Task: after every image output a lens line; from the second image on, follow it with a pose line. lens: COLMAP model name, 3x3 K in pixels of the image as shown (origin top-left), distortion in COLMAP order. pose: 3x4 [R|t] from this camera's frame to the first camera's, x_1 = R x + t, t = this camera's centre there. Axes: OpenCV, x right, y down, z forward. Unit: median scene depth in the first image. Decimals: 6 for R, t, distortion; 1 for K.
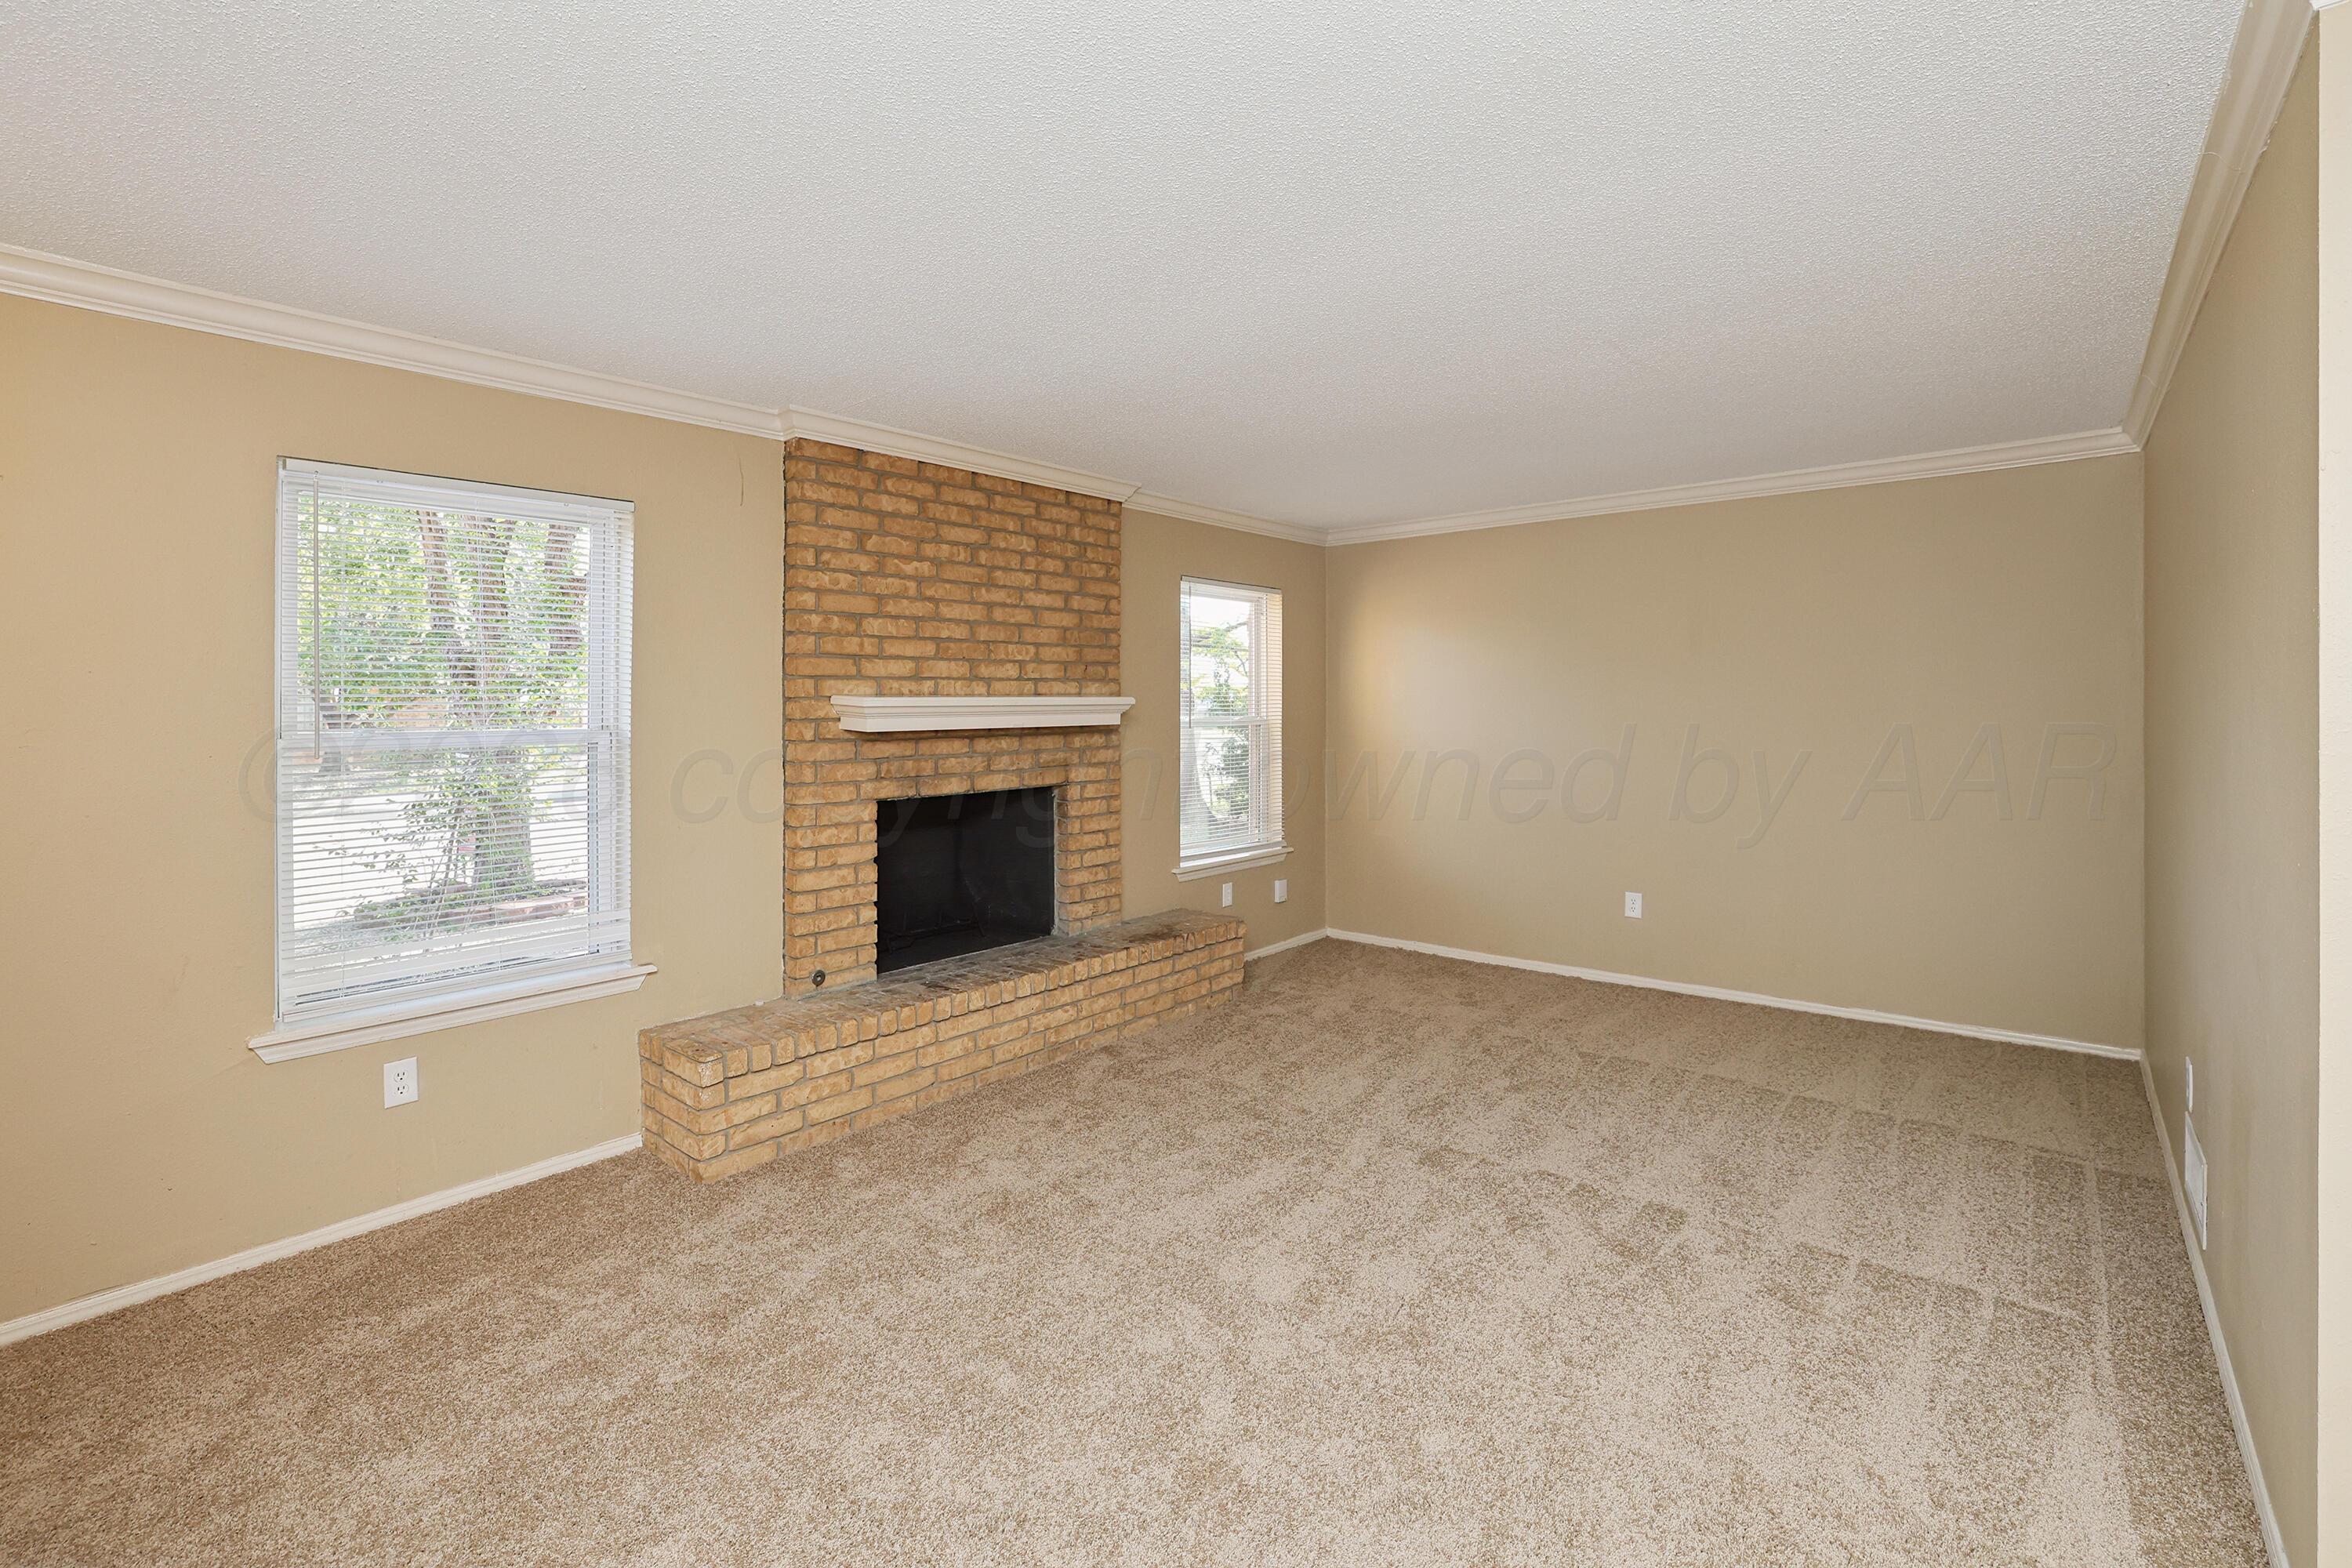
lens RADIAL K [[1040.1, 0, 1168.3], [0, 1040.1, 709.2], [0, 0, 1]] dist [-0.011008, 0.002199]
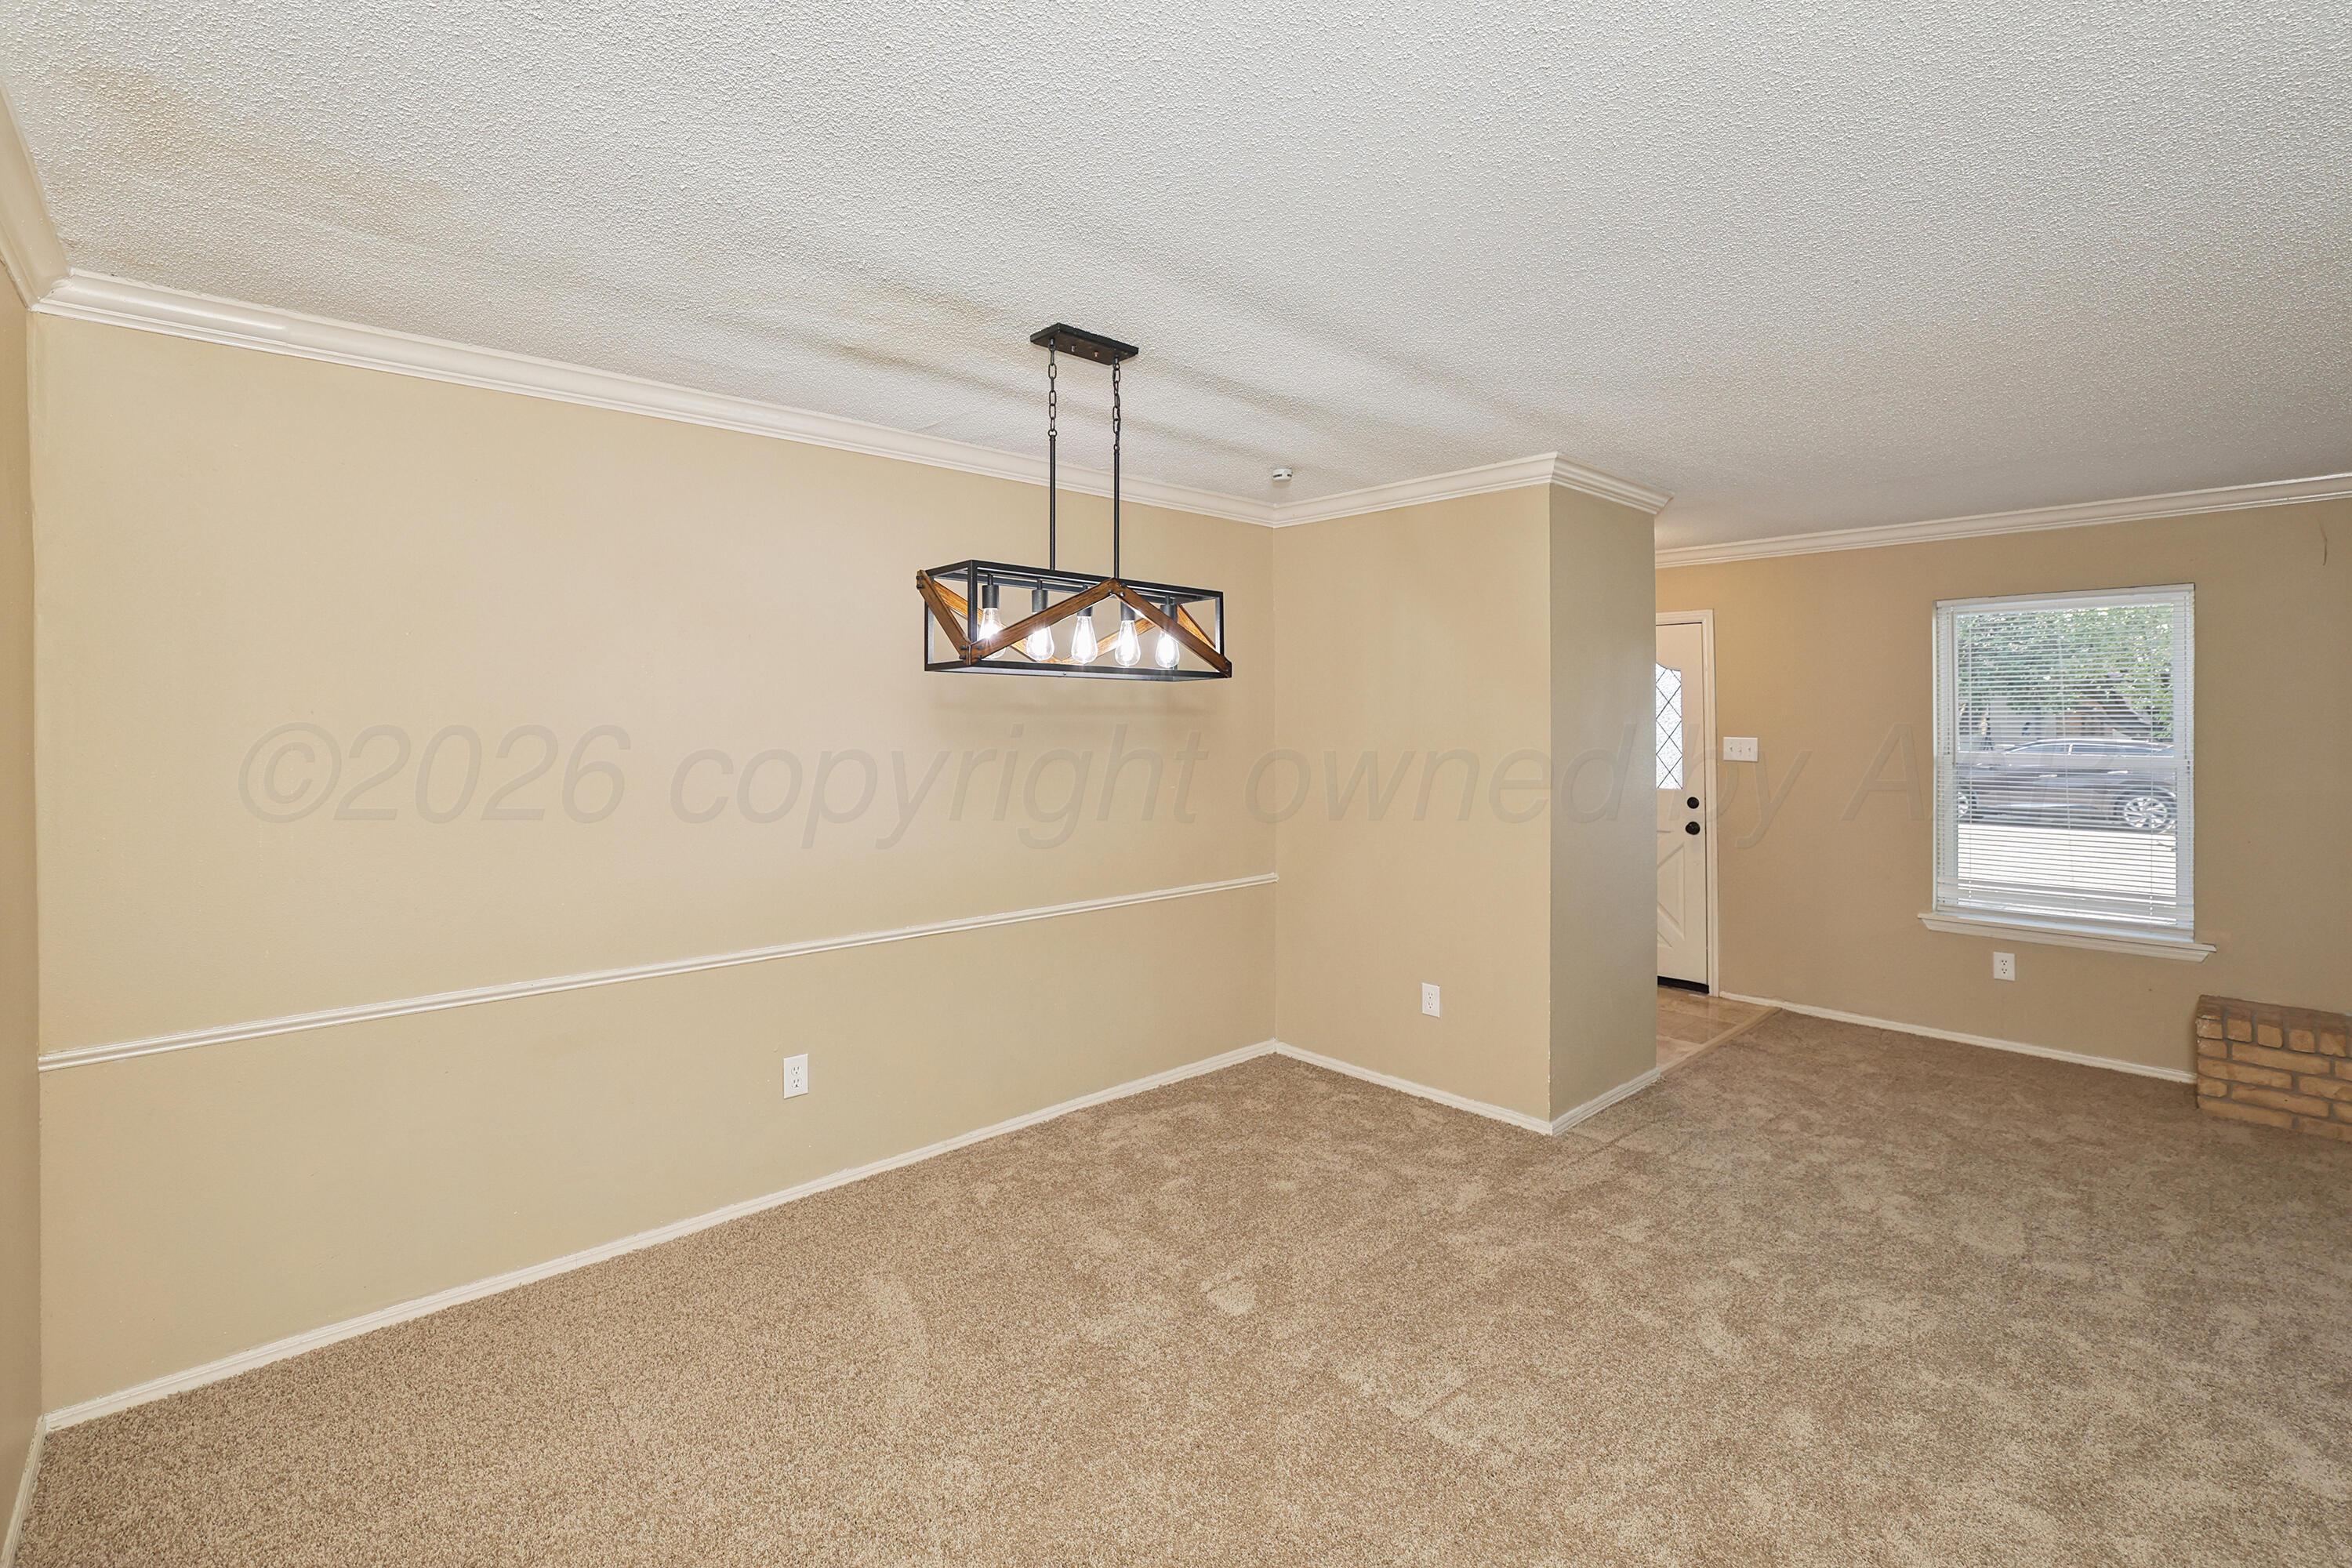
lens RADIAL K [[1040.1, 0, 1155.3], [0, 1040.1, 710.4], [0, 0, 1]] dist [-0.011008, 0.002199]
pose [[-0.098363, -0.005296, -0.995136, 0.713144], [-0.006198, 0.999970, -0.004709, -0.019573], [0.995131, 0.005705, -0.098393, -0.124715]]
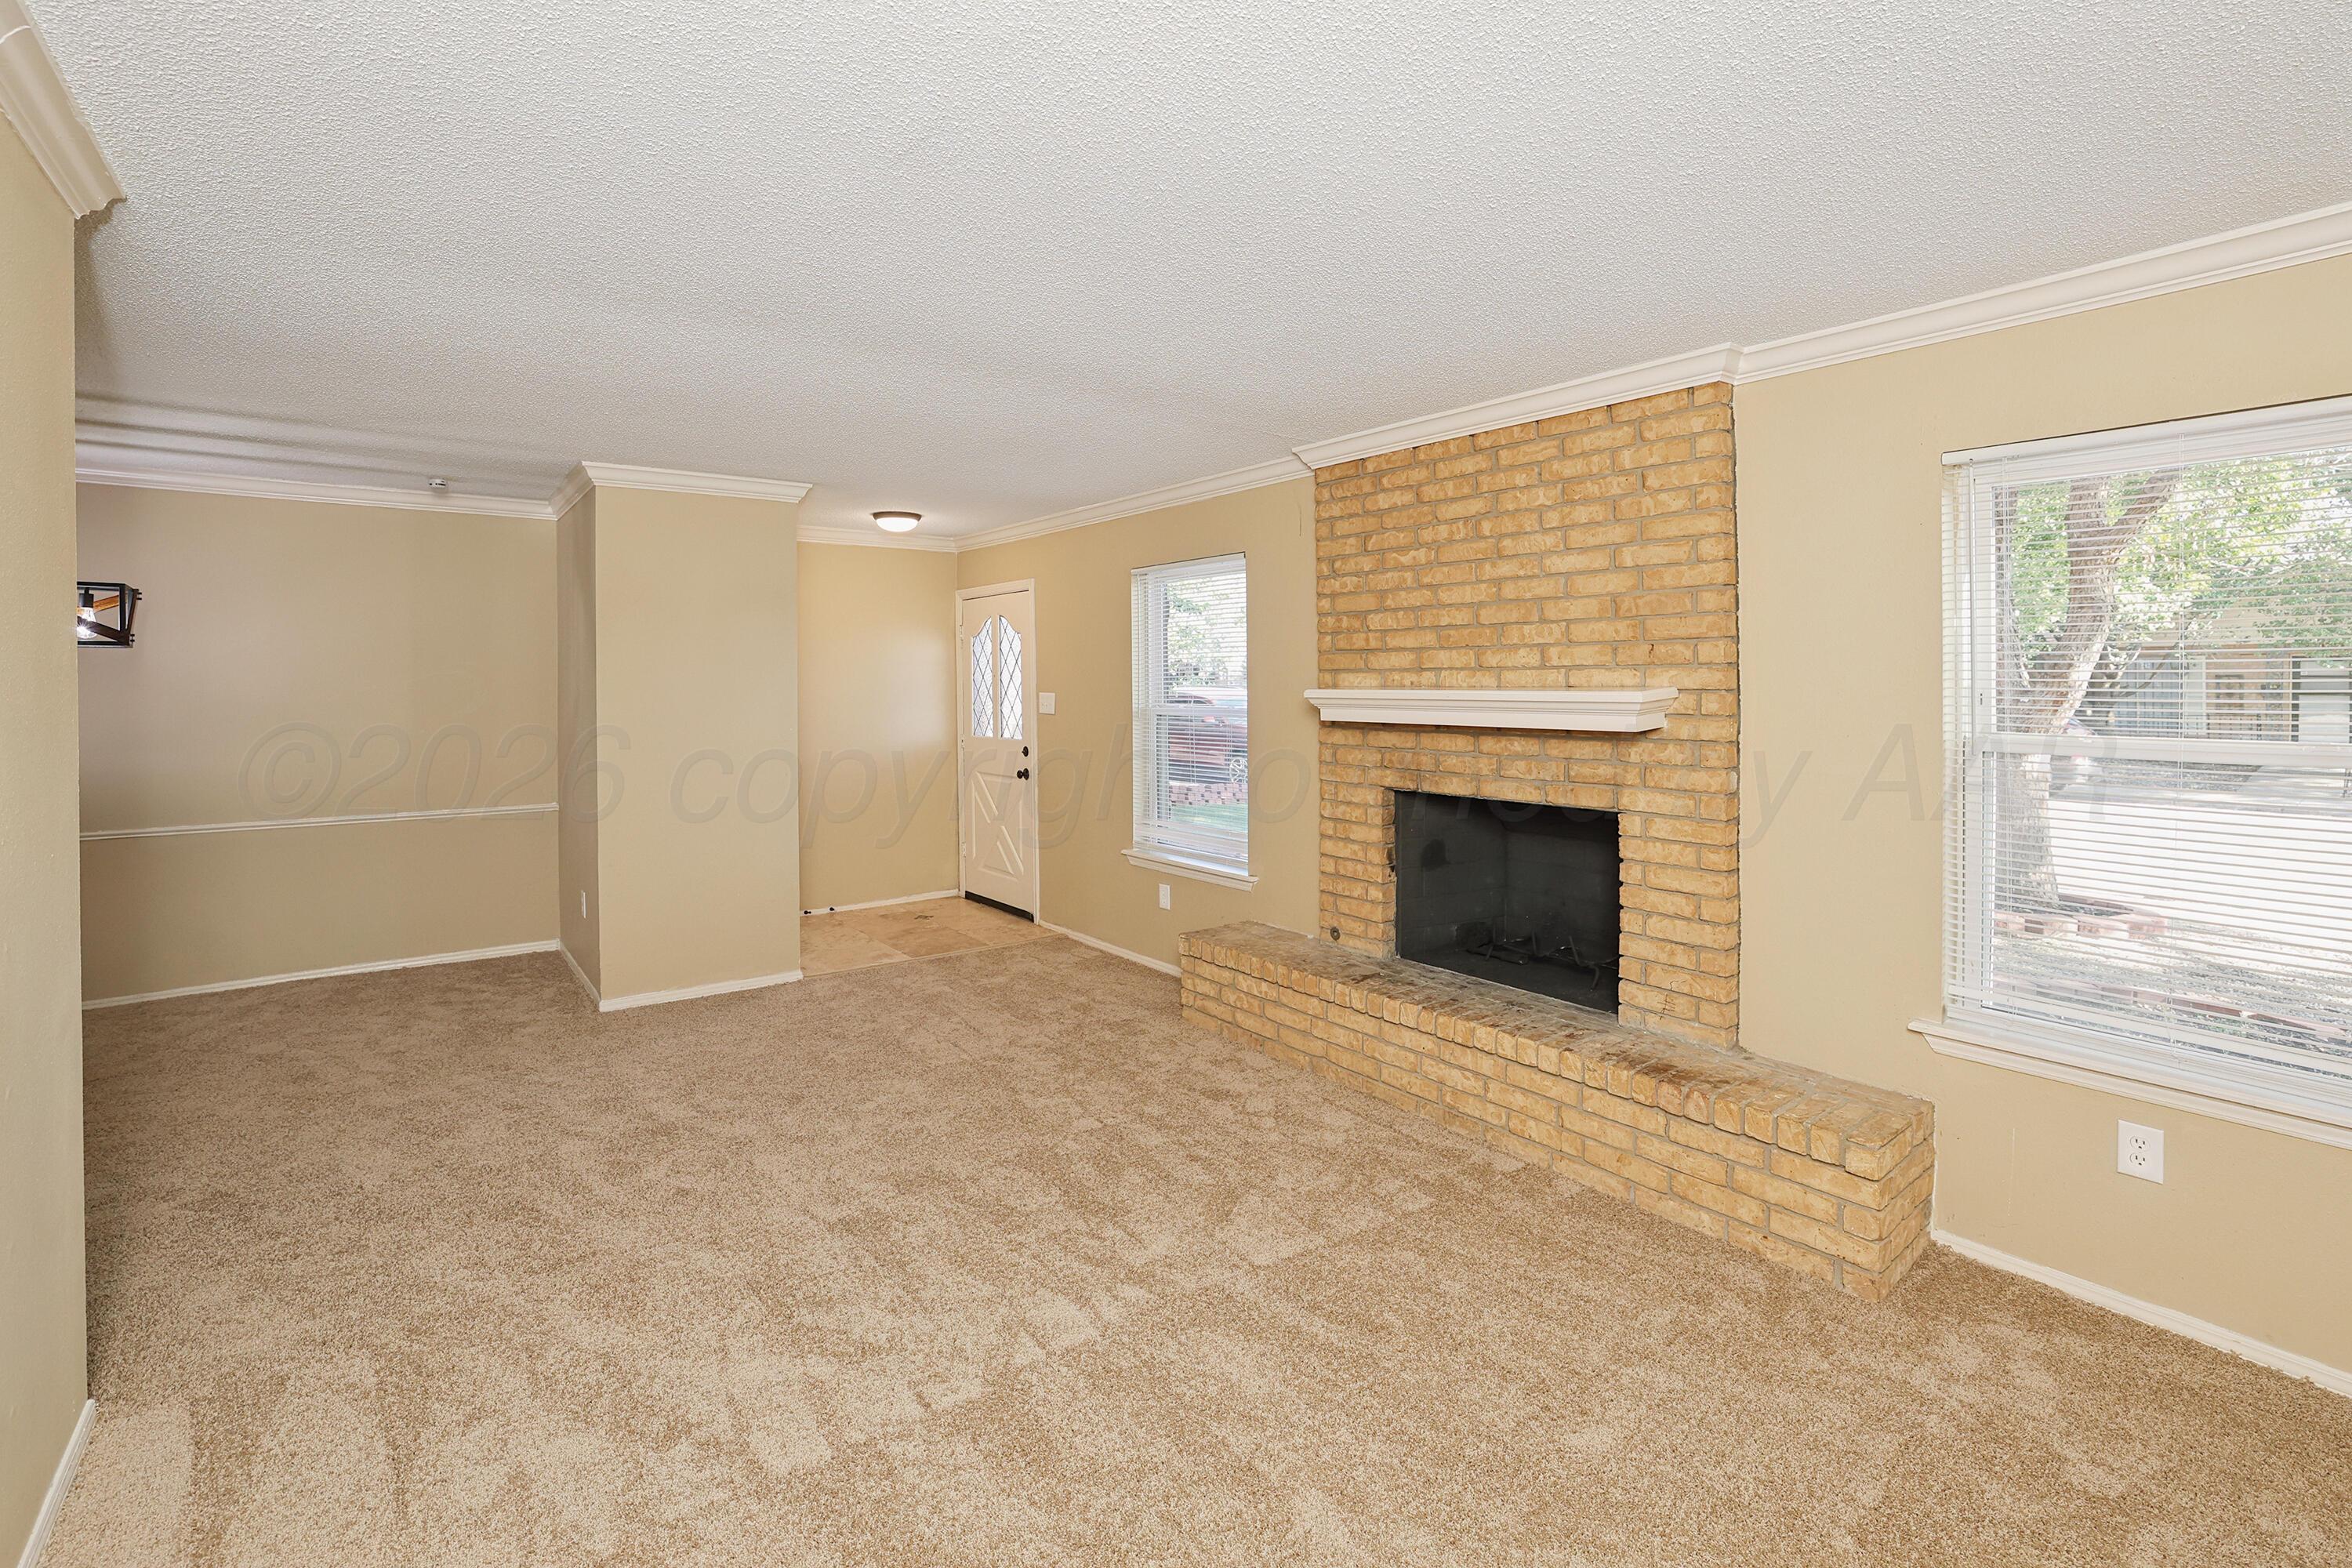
lens RADIAL K [[1040.1, 0, 1146.5], [0, 1040.1, 689.1], [0, 0, 1]] dist [-0.011008, 0.002199]
pose [[-0.186225, 0.014486, -0.982400, 0.753003], [-0.003290, 0.999876, 0.015368, -0.025171], [0.982502, 0.006094, -0.186155, 0.918091]]
